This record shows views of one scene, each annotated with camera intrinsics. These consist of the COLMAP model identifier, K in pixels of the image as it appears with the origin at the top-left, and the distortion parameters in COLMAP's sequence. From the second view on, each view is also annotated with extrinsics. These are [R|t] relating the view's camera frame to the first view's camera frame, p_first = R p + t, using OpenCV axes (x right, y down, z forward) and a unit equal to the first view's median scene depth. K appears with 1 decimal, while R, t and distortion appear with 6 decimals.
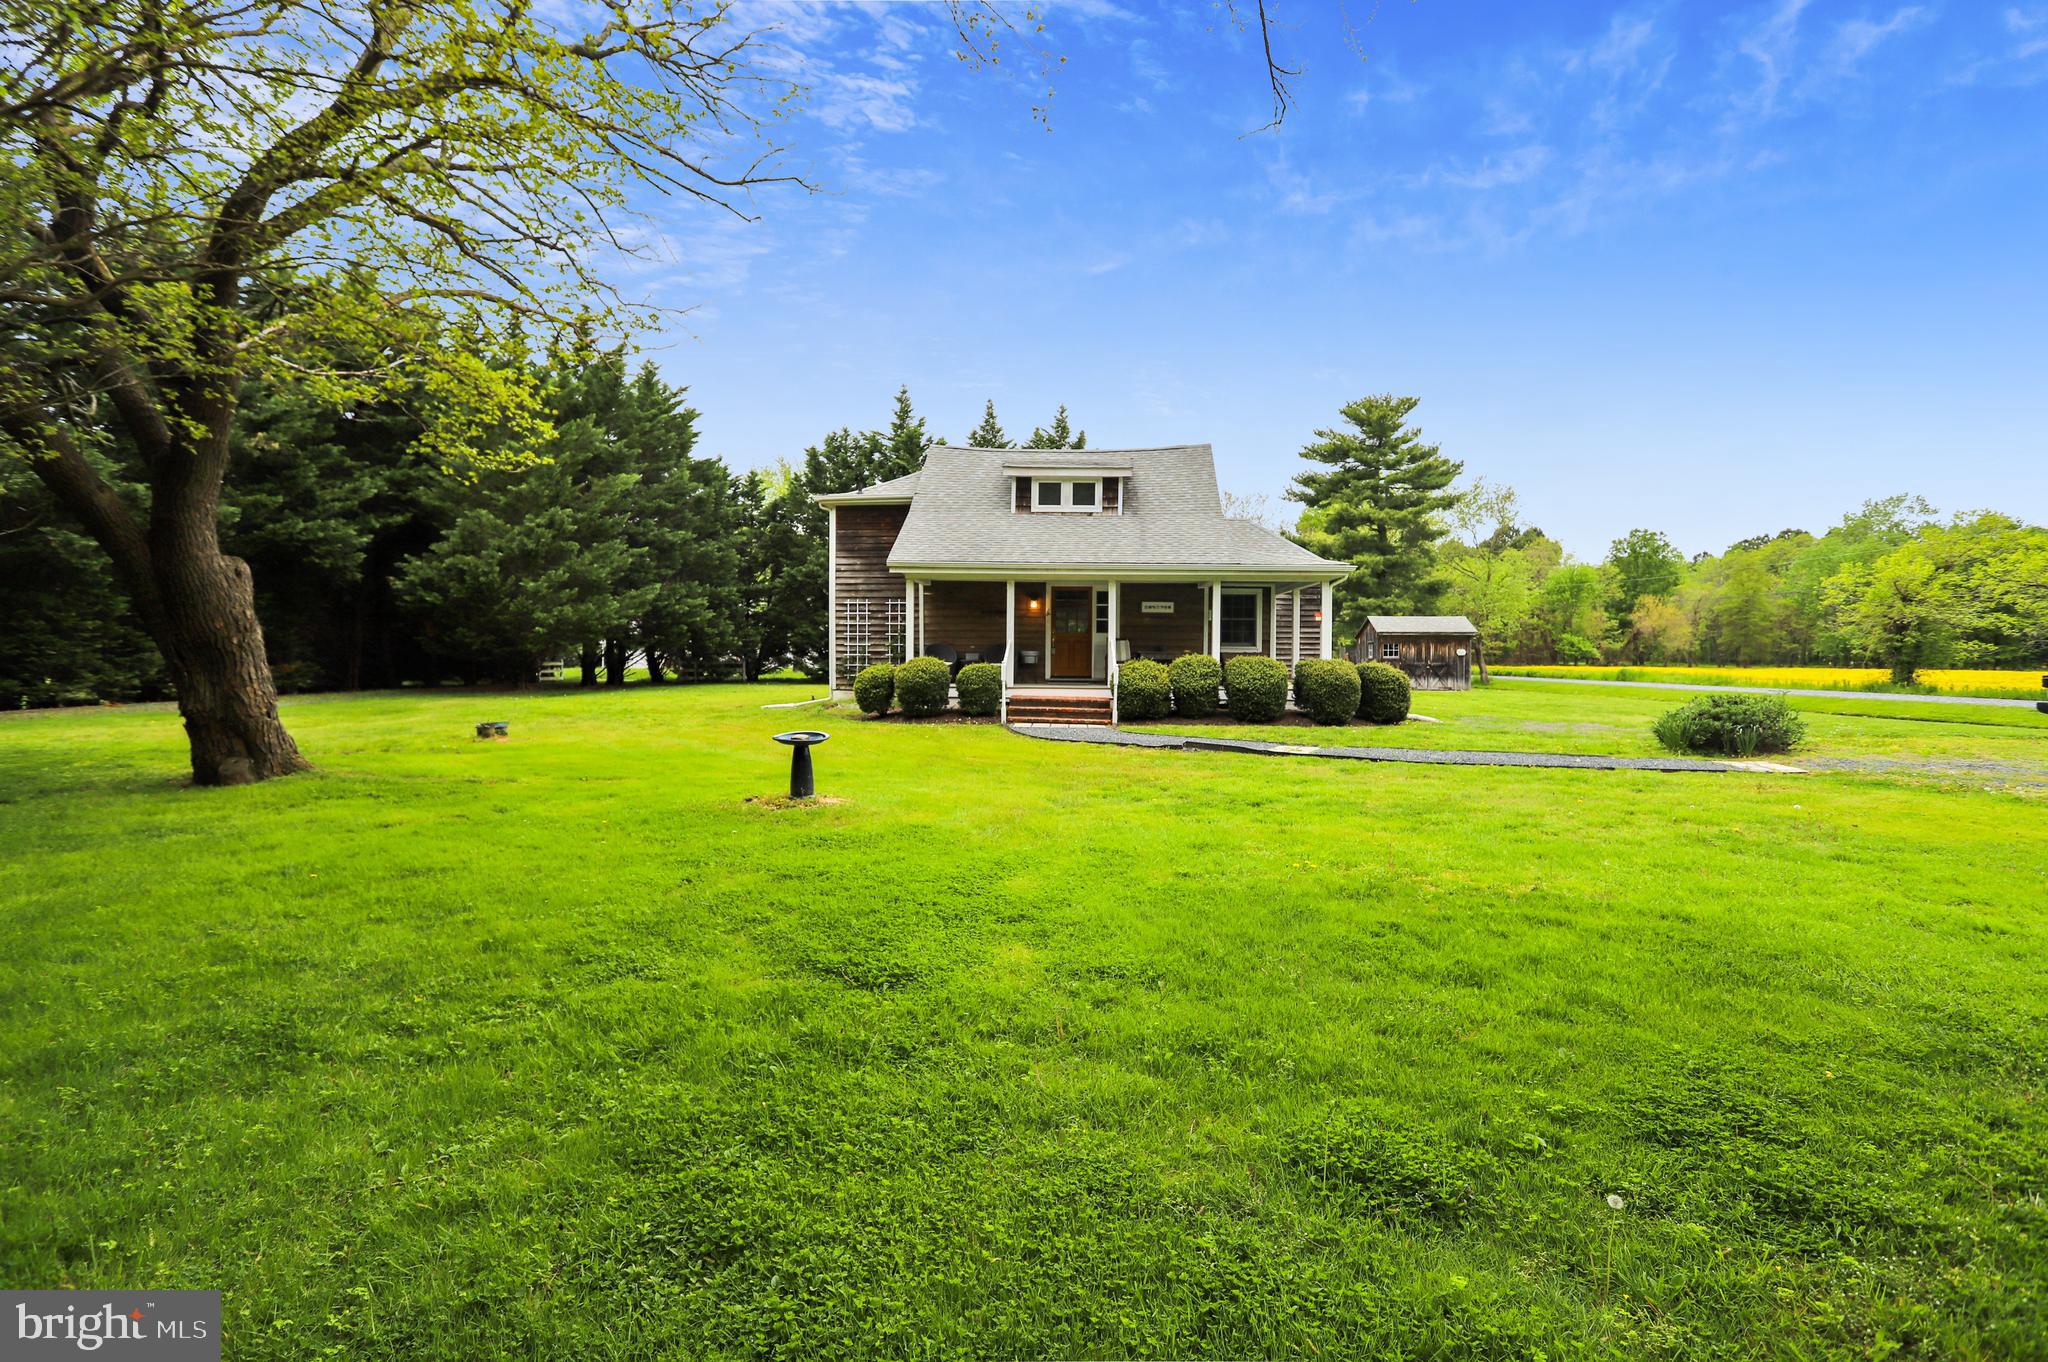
lens RADIAL K [[1016.2, 0, 1027.1], [0, 1016.2, 667.7], [0, 0, 1]] dist [-0.058944, 0.040476]
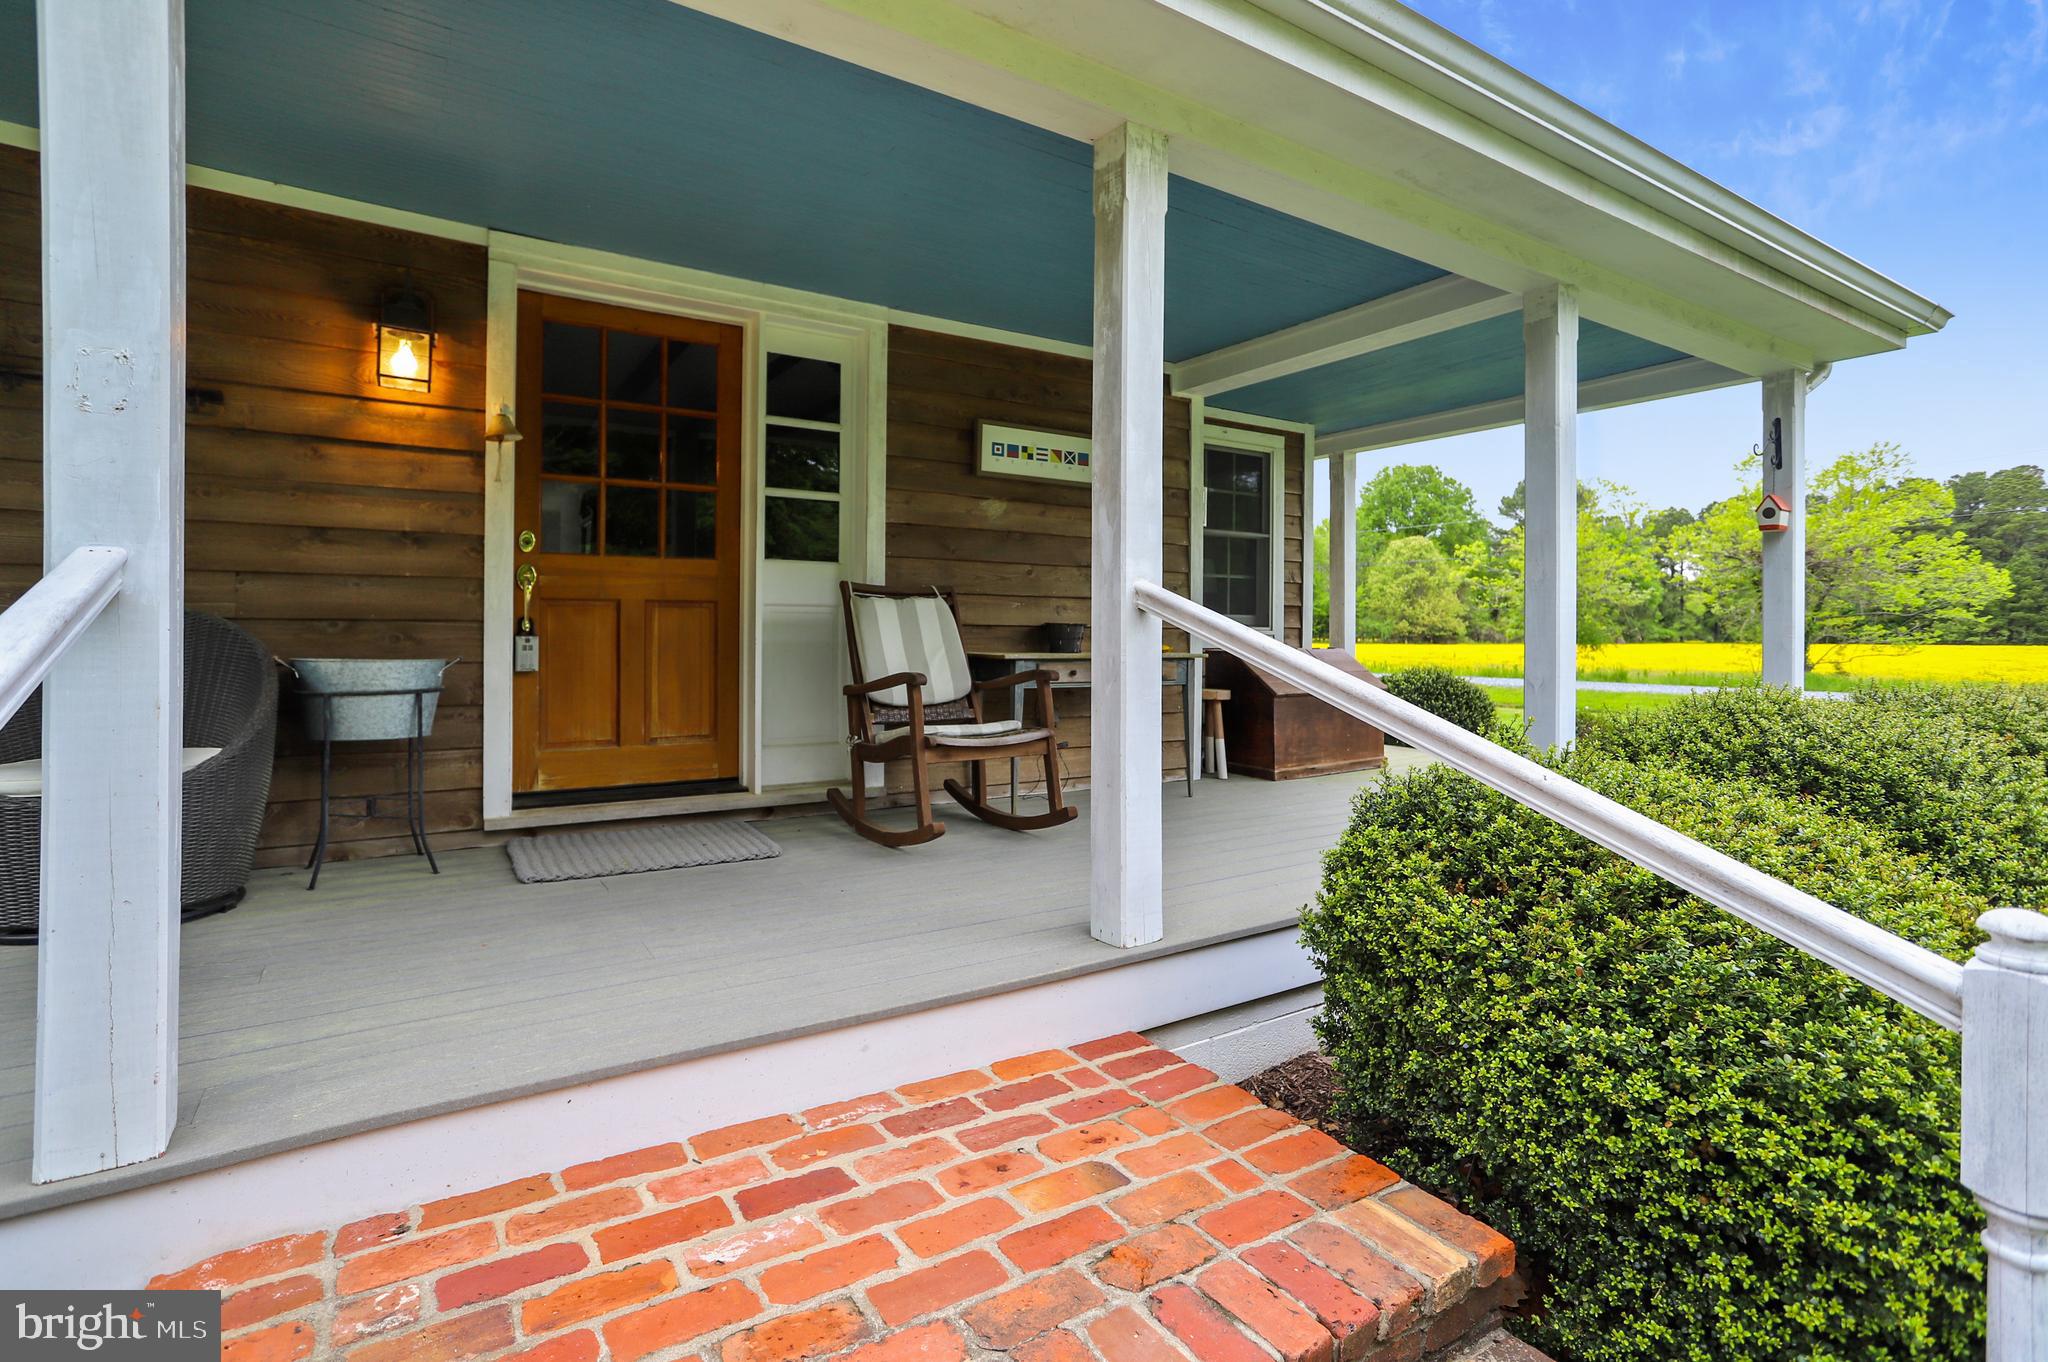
lens RADIAL K [[979.4, 0, 1028.5], [0, 979.4, 656.2], [0, 0, 1]] dist [-0.053993, 0.020192]
pose [[0.812639, -0.018621, 0.582470, -0.001154], [0.010339, 0.999793, 0.017537, -0.011527], [-0.582676, -0.008229, 0.812663, 0.515698]]
